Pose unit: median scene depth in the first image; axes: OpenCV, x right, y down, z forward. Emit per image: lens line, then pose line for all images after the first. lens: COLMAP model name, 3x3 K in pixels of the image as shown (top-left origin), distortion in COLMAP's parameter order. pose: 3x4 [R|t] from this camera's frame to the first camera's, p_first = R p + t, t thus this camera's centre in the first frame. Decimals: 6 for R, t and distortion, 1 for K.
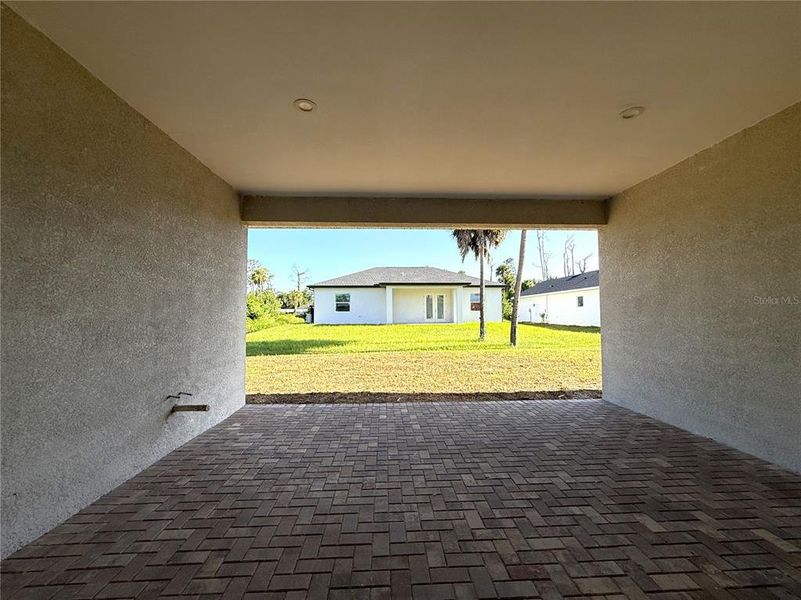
lens RADIAL K [[320.5, 0, 401.4], [0, 320.5, 298.0], [0, 0, 1]] dist [-0.001189, 0.000904]
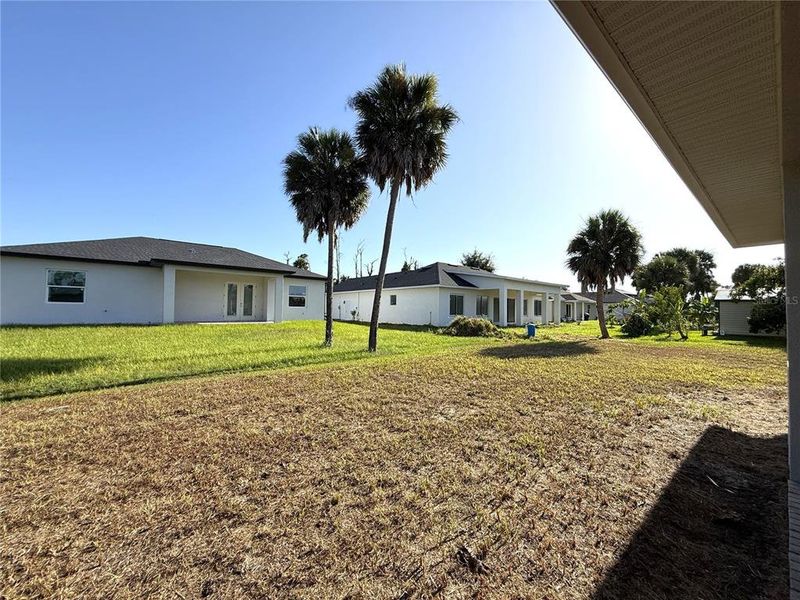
lens RADIAL K [[320.1, 0, 399.3], [0, 320.1, 298.5], [0, 0, 1]] dist [-0.001189, 0.000904]
pose [[0.803583, 0.039561, 0.593876, -0.077841], [-0.047746, 0.998858, -0.001933, 0.014525], [-0.593274, -0.026802, 0.804554, 0.324223]]
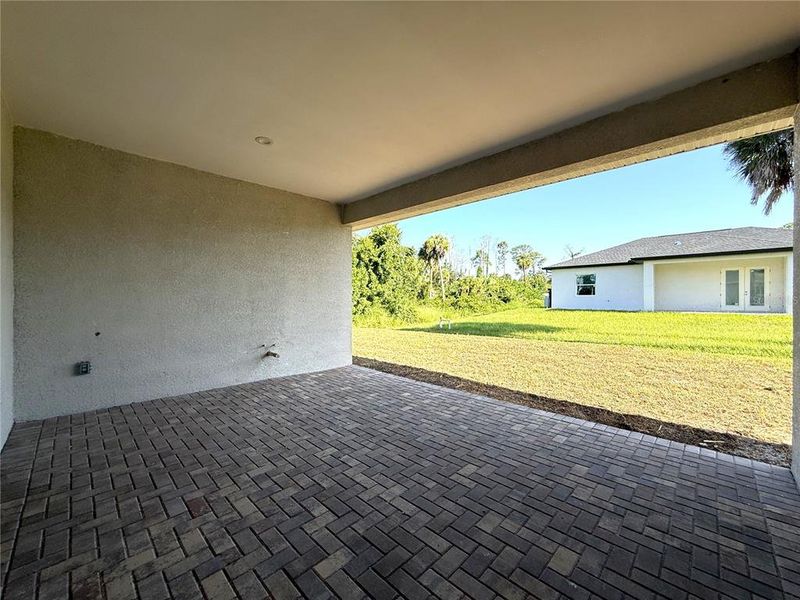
lens RADIAL K [[320.1, 0, 403.1], [0, 320.1, 296.5], [0, 0, 1]] dist [-0.001189, 0.000904]
pose [[0.684074, 0.000884, -0.729412, 0.194950], [0.031662, 0.999021, 0.030905, 0.006132], [0.728725, -0.044236, 0.683377, 0.084101]]
